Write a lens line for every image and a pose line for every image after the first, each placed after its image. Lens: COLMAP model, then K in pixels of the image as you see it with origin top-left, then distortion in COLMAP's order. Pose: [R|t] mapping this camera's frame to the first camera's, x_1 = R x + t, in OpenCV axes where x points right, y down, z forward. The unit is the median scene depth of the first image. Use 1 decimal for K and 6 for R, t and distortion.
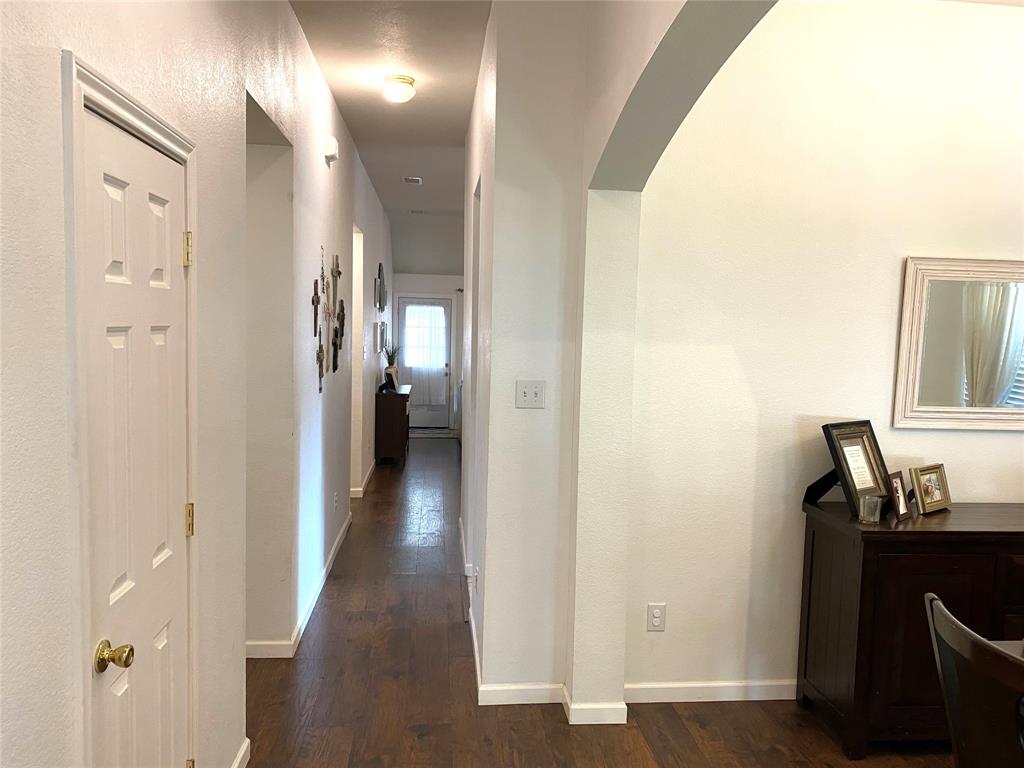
lens RADIAL K [[794.6, 0, 491.8], [0, 794.6, 381.3], [0, 0, 1]] dist [-0.004961, 0.002272]
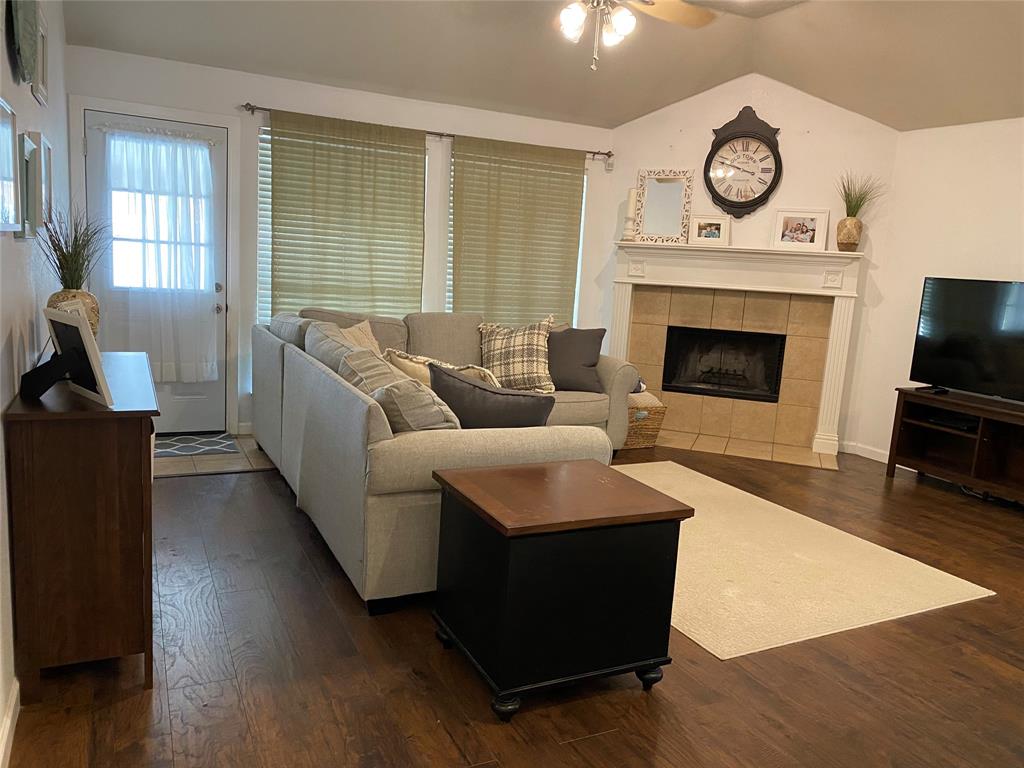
lens RADIAL K [[778.8, 0, 512.0], [0, 778.8, 384.0], [0, 0, 1]] dist [0.003534, 0.001408]
pose [[0.923727, -0.025191, 0.382222, -0.261520], [-0.017219, 0.994096, 0.107131, -0.059008], [-0.382664, -0.105541, 0.917839, 1.997674]]
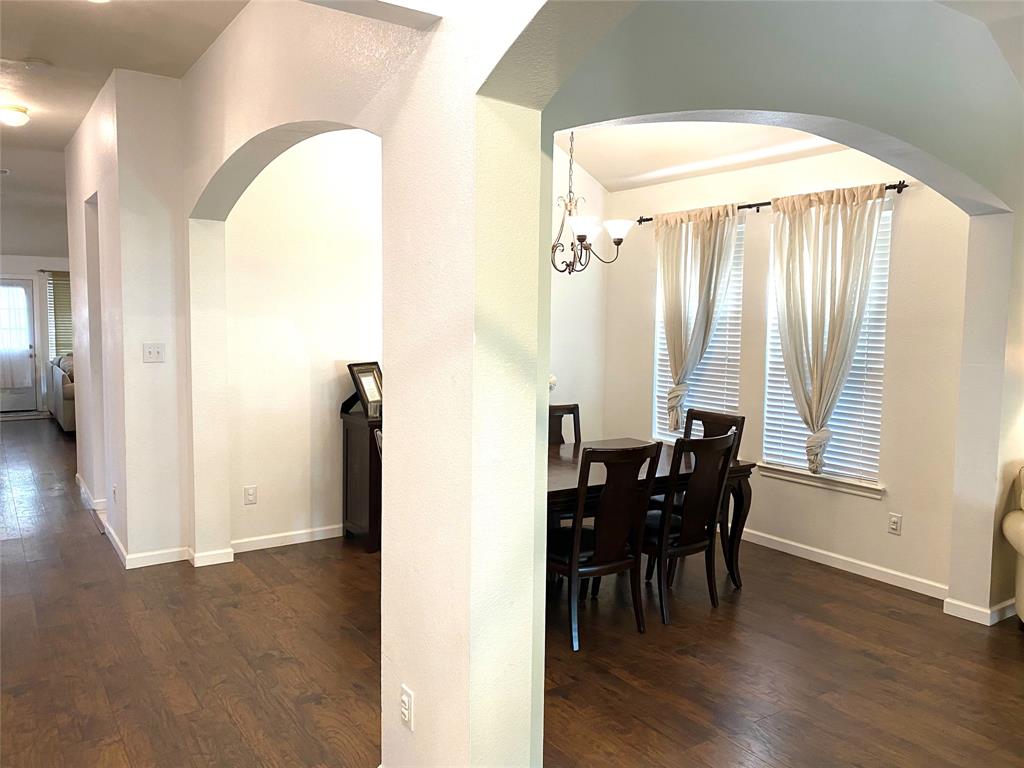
lens RADIAL K [[799.5, 0, 511.2], [0, 799.5, 379.0], [0, 0, 1]] dist [0.033121, -0.005845]
pose [[0.871735, -0.052892, 0.487114, -0.099759], [0.042197, 0.998567, 0.032913, 0.042305], [-0.488156, -0.008136, 0.872718, -0.605410]]
